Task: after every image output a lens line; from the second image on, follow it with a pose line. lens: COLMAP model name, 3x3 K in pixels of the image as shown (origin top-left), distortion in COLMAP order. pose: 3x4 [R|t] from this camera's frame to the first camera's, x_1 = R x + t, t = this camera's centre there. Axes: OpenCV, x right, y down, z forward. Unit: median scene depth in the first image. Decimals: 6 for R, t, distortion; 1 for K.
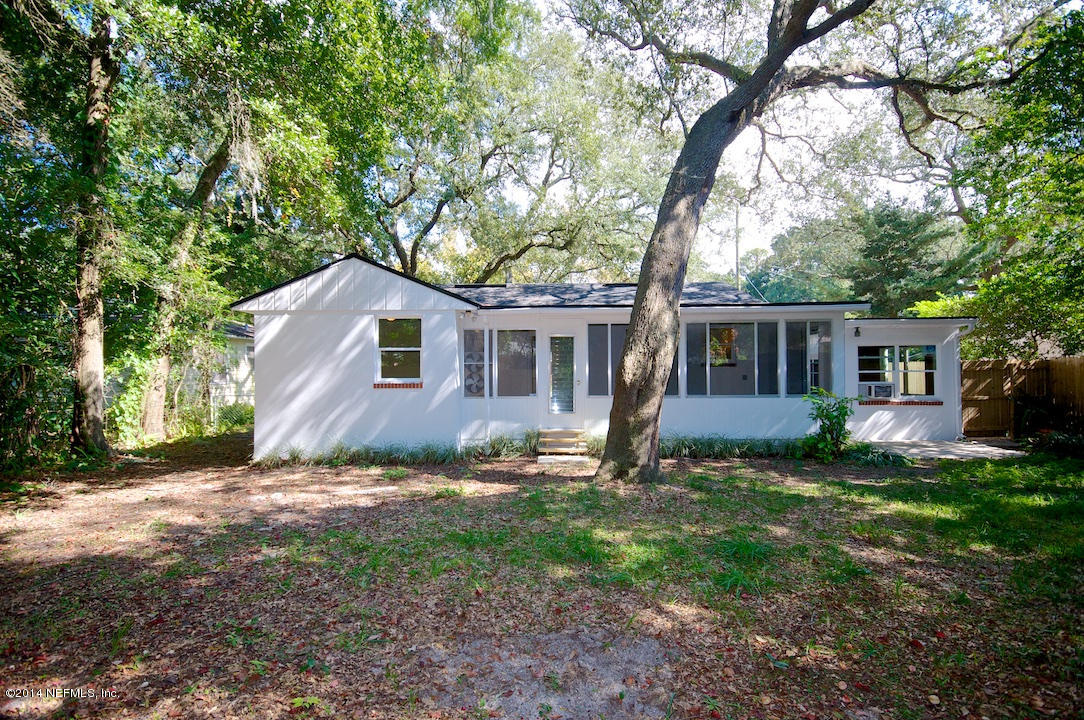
lens RADIAL K [[552.2, 0, 542.0], [0, 552.2, 356.5], [0, 0, 1]] dist [0.016179, 0.000191]
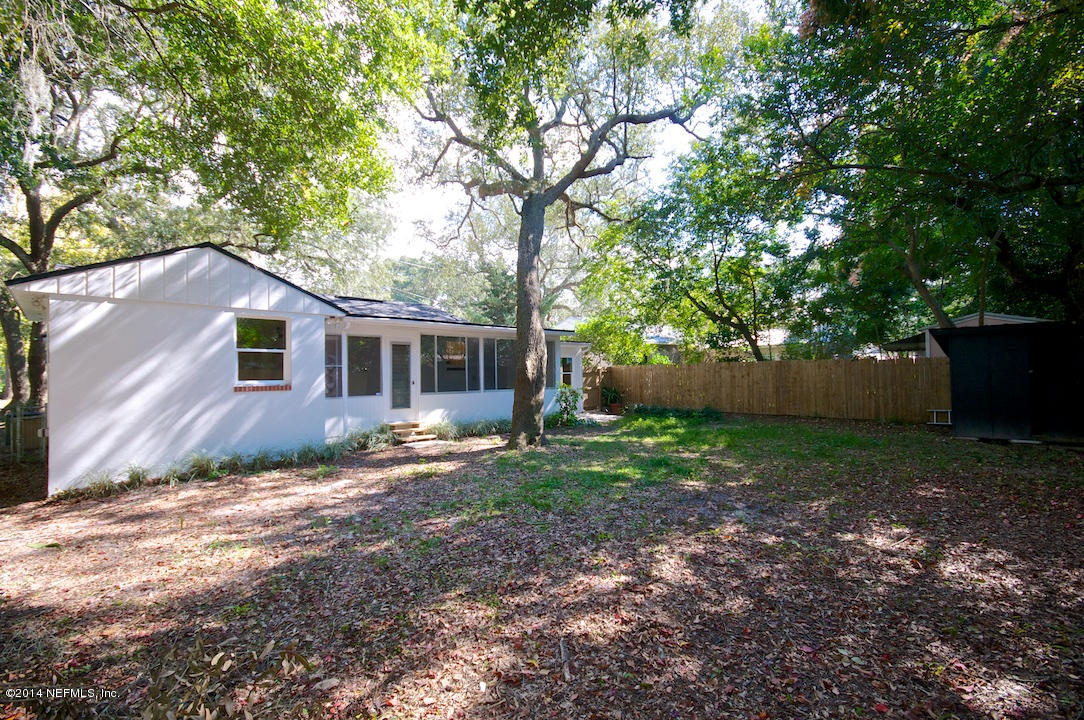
lens RADIAL K [[490.8, 0, 542.1], [0, 490.8, 365.8], [0, 0, 1]] dist [-0.000838, -0.001029]
pose [[0.678029, 0.007226, 0.735000, -0.554550], [-0.008699, 0.999961, -0.001806, 0.010701], [-0.734984, -0.005169, 0.678065, 0.064224]]
